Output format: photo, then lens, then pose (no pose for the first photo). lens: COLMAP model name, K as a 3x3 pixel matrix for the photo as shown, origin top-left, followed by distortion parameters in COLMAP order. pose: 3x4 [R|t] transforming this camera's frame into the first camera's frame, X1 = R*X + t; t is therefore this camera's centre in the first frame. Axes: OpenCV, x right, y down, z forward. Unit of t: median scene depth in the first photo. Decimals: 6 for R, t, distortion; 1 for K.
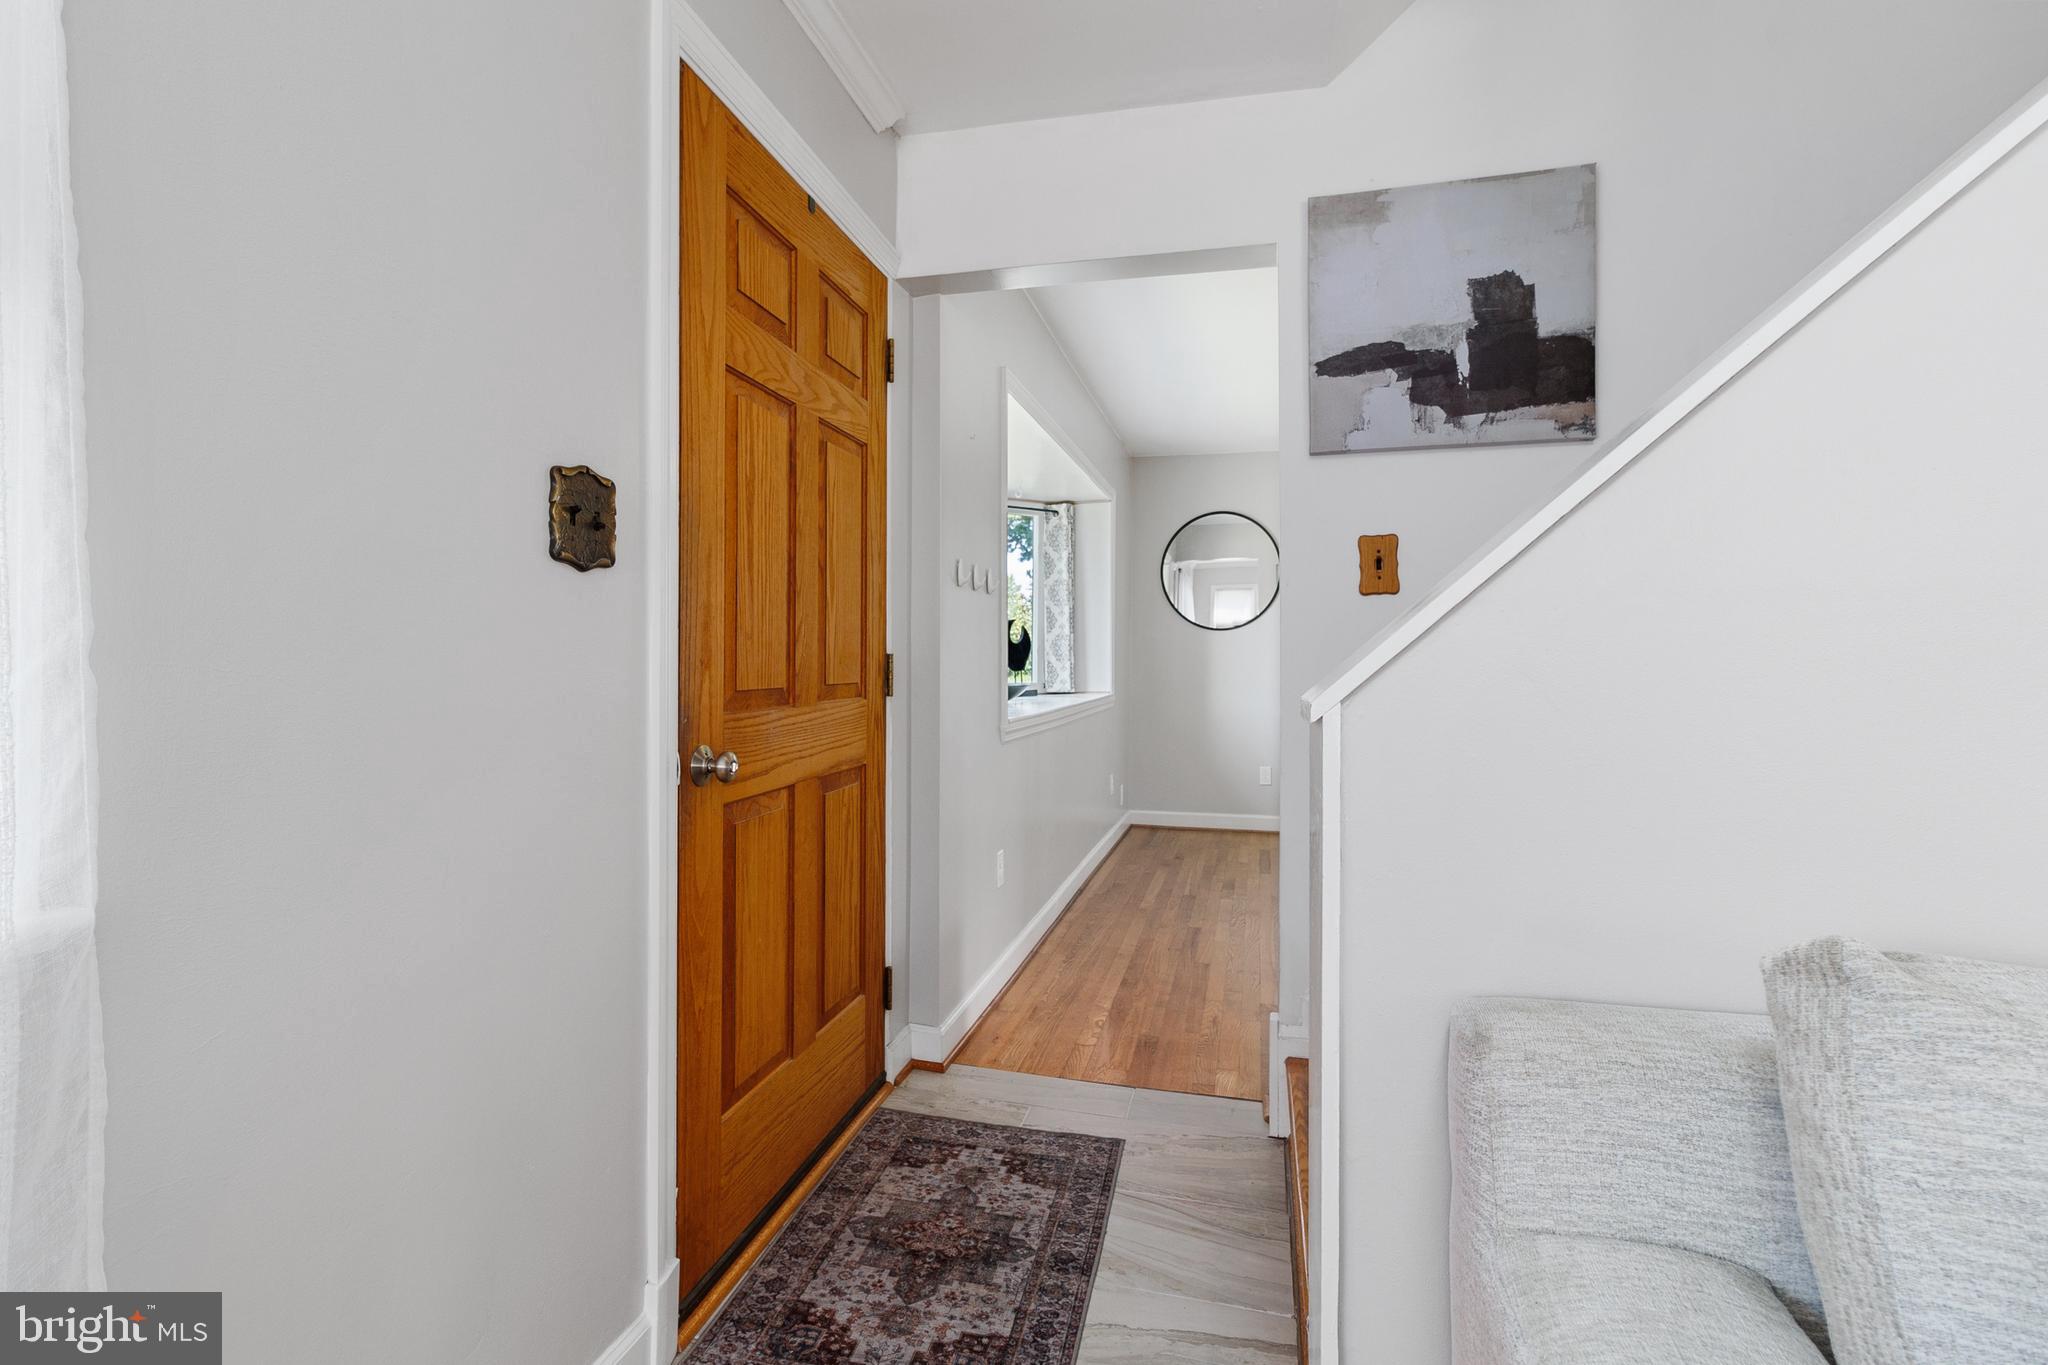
lens RADIAL K [[950.6, 0, 1030.5], [0, 950.6, 671.4], [0, 0, 1]] dist [0.000539, 0.000051]
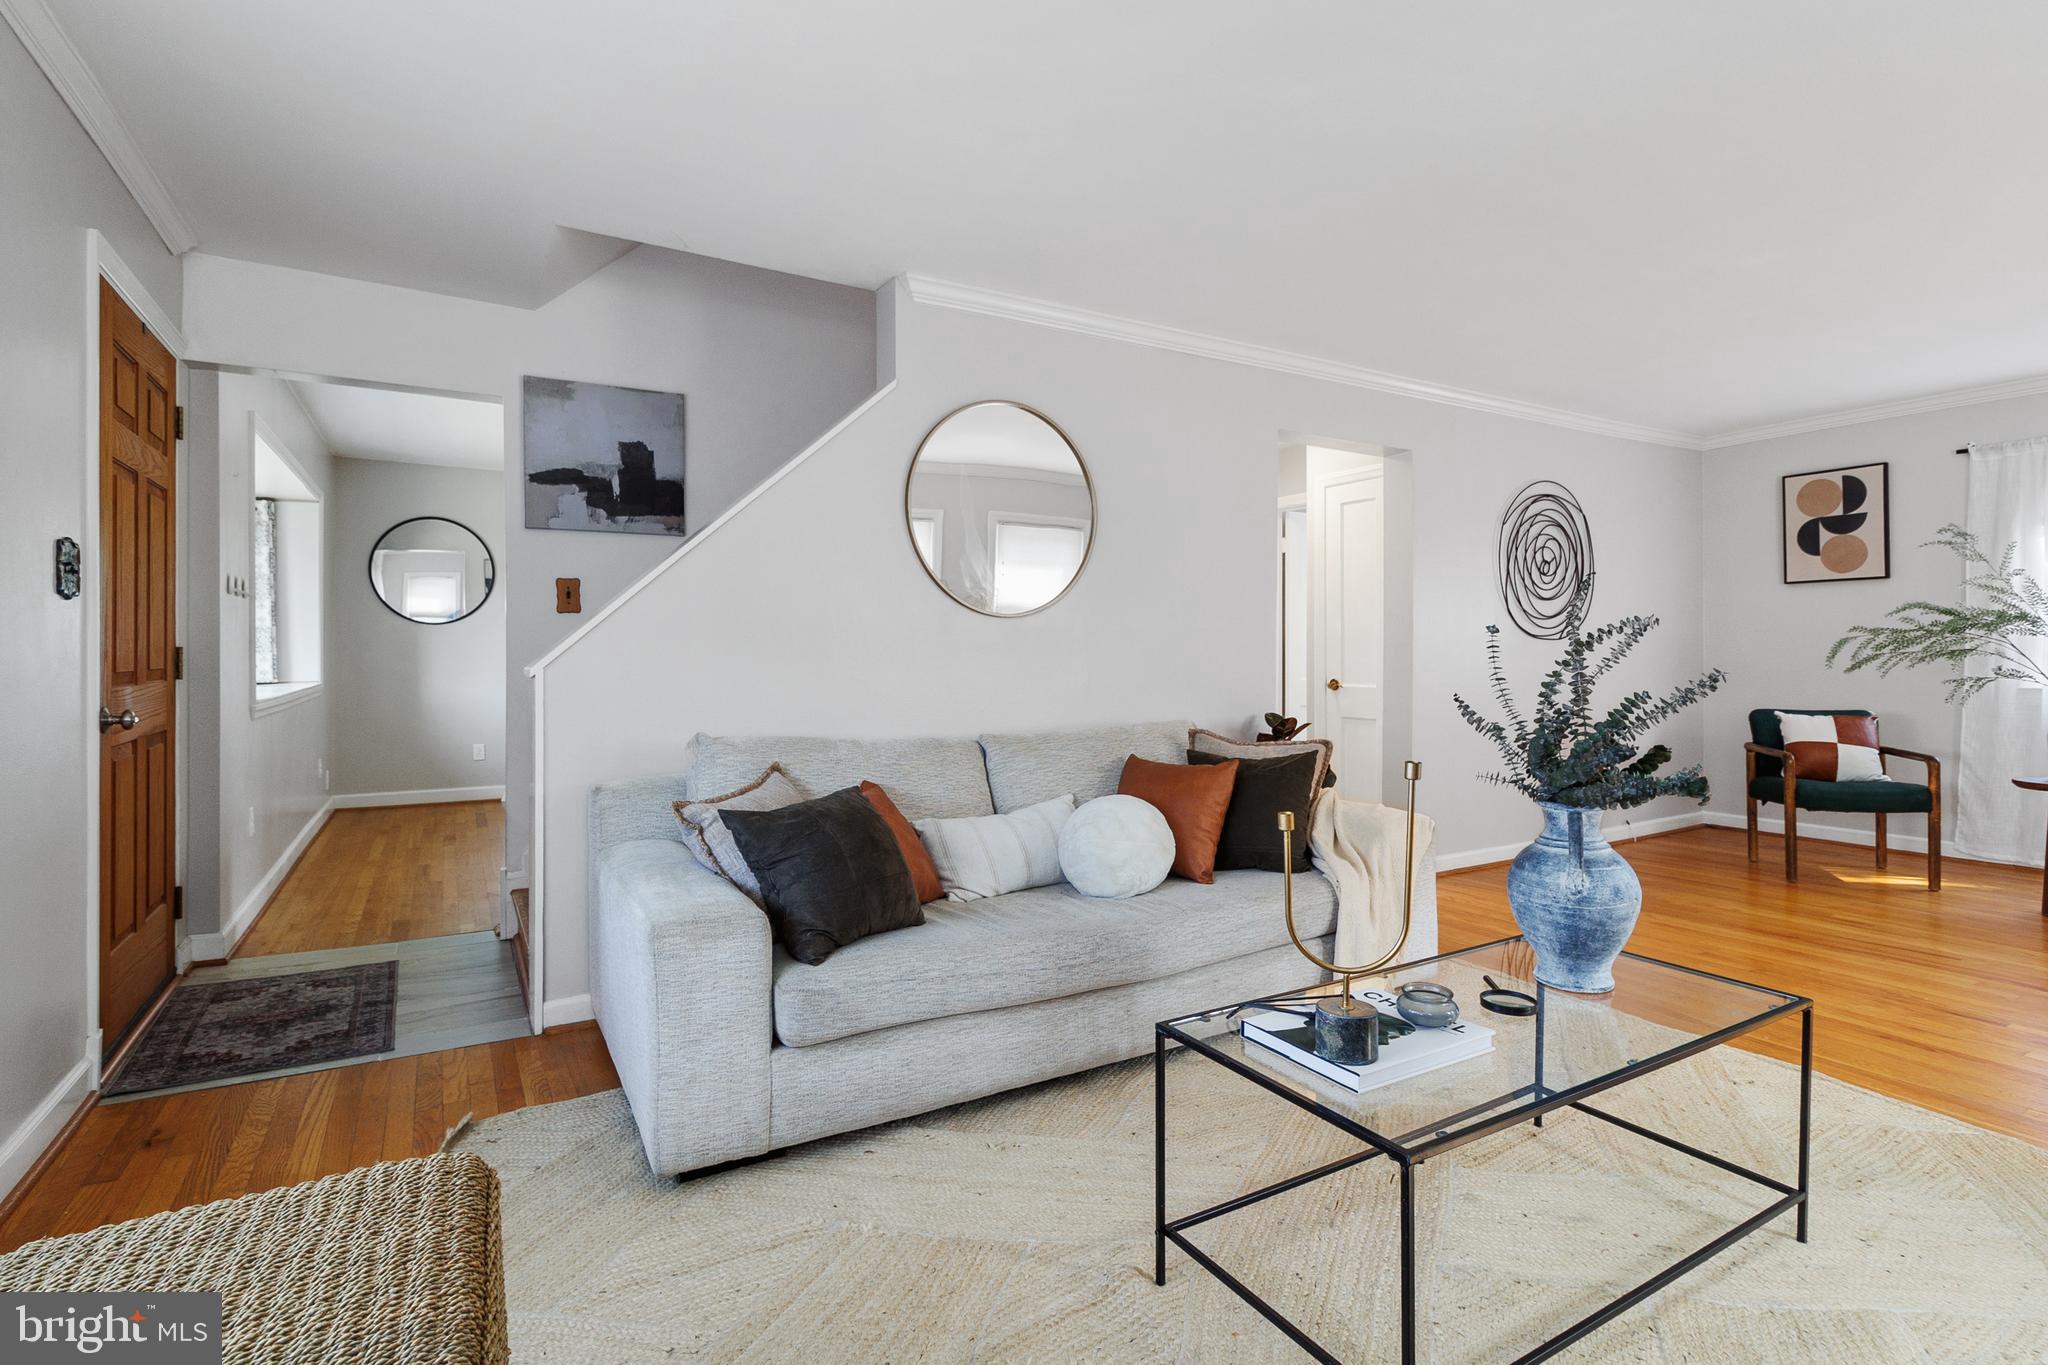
lens RADIAL K [[950.6, 0, 1016.2], [0, 950.6, 643.7], [0, 0, 1]] dist [0.000539, 0.000051]
pose [[0.717954, 0.002227, 0.696087, -0.250590], [0.011315, 0.999825, -0.014870, 0.010630], [-0.695999, 0.018553, 0.717803, -0.800665]]
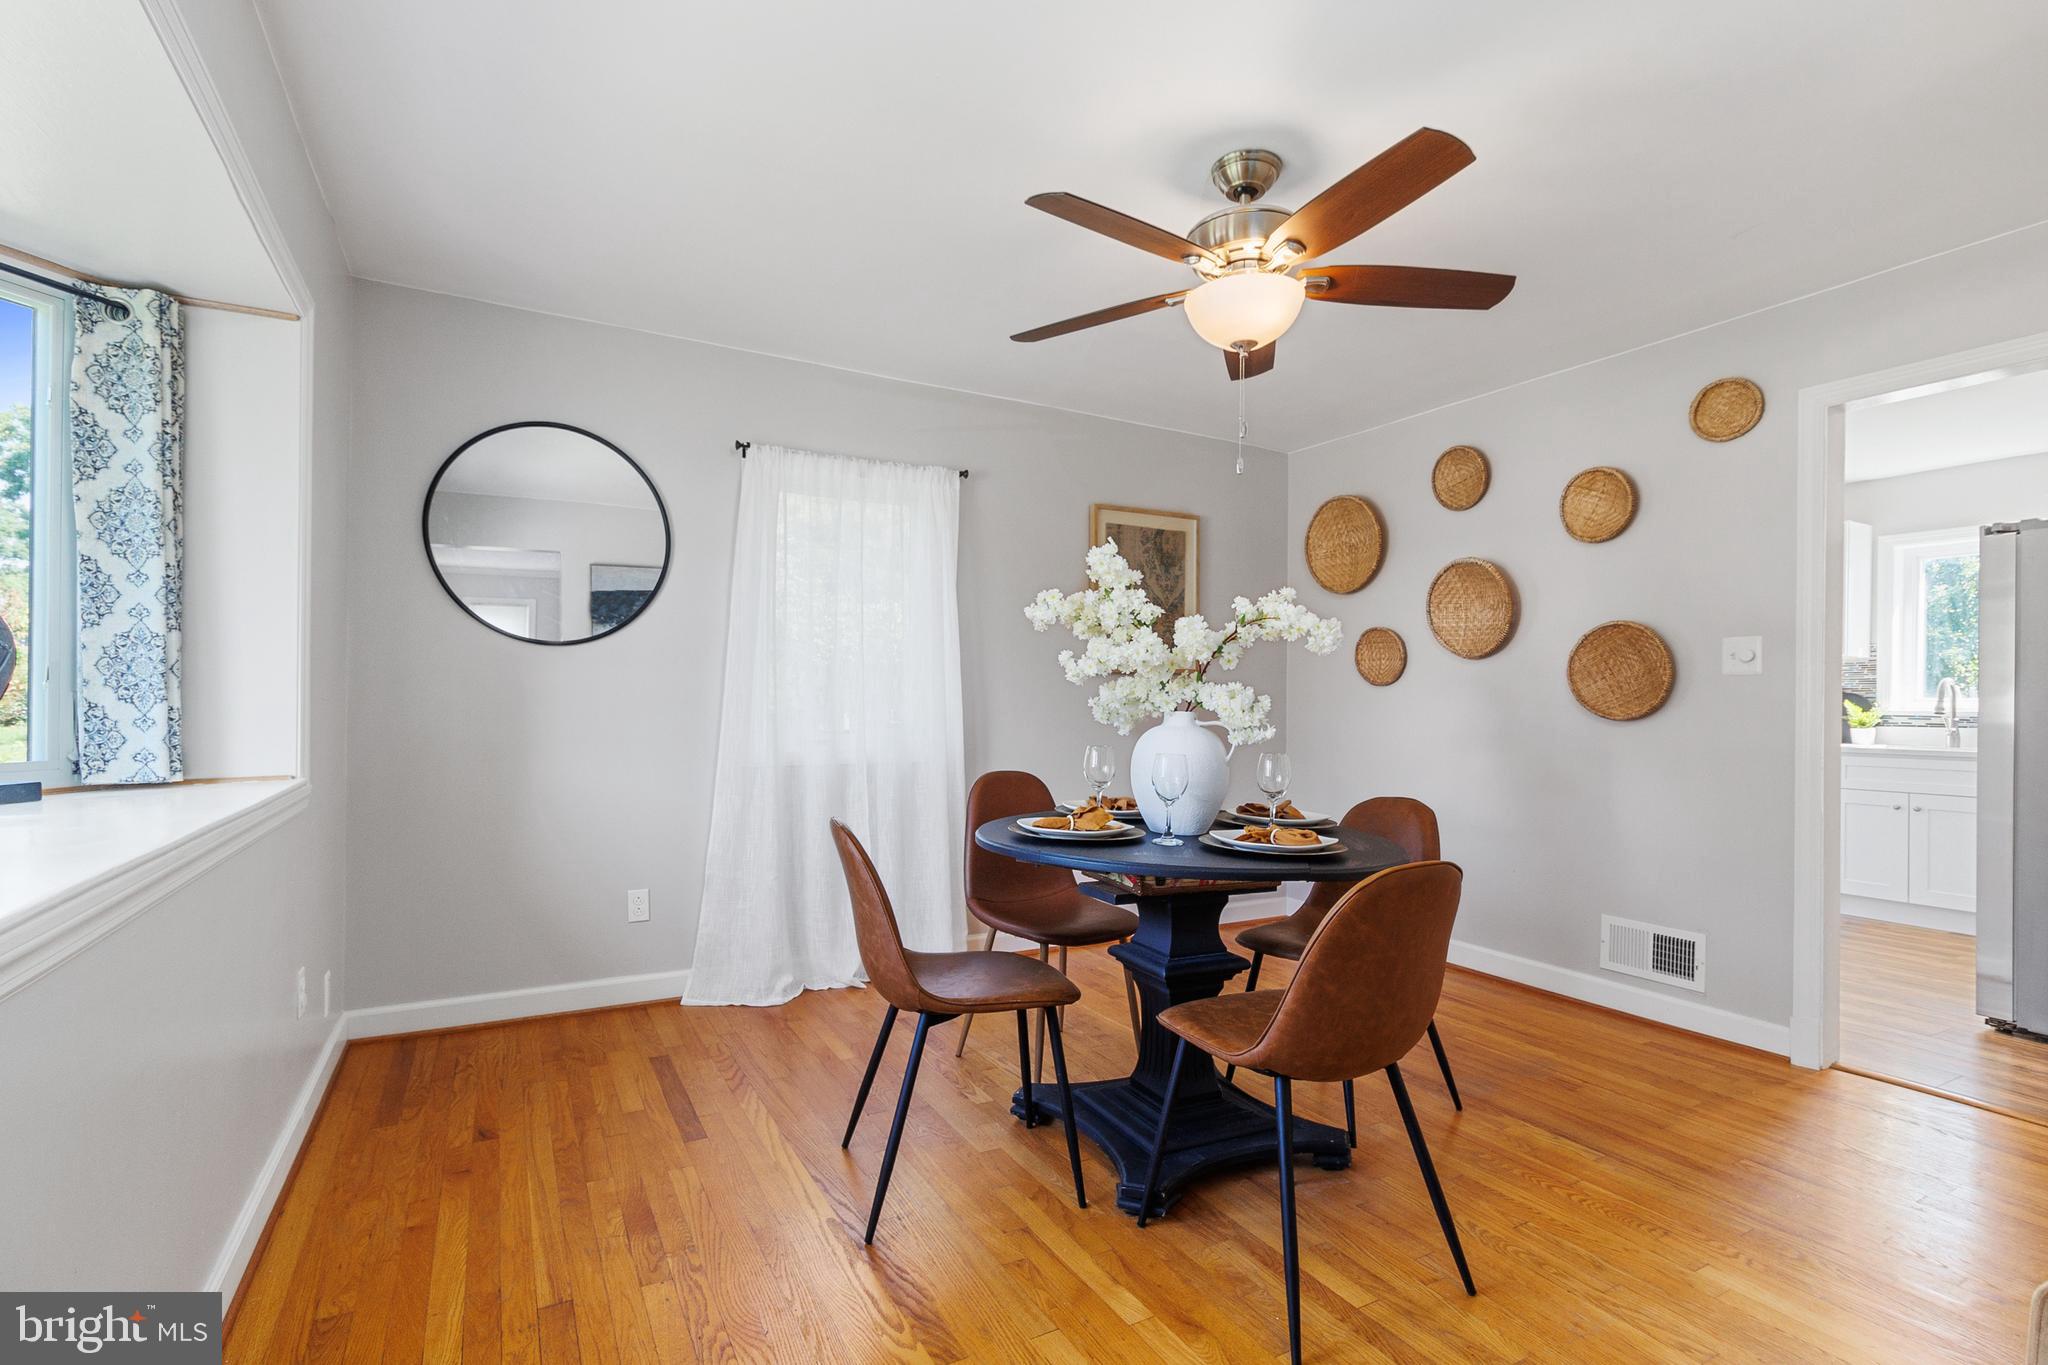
lens RADIAL K [[950.6, 0, 1011.1], [0, 950.6, 692.9], [0, 0, 1]] dist [0.000539, 0.000051]
pose [[0.738261, 0.000454, 0.674515, 0.088329], [-0.000747, 1.000000, 0.000143, -0.038706], [-0.674514, -0.000610, 0.738261, 1.254870]]
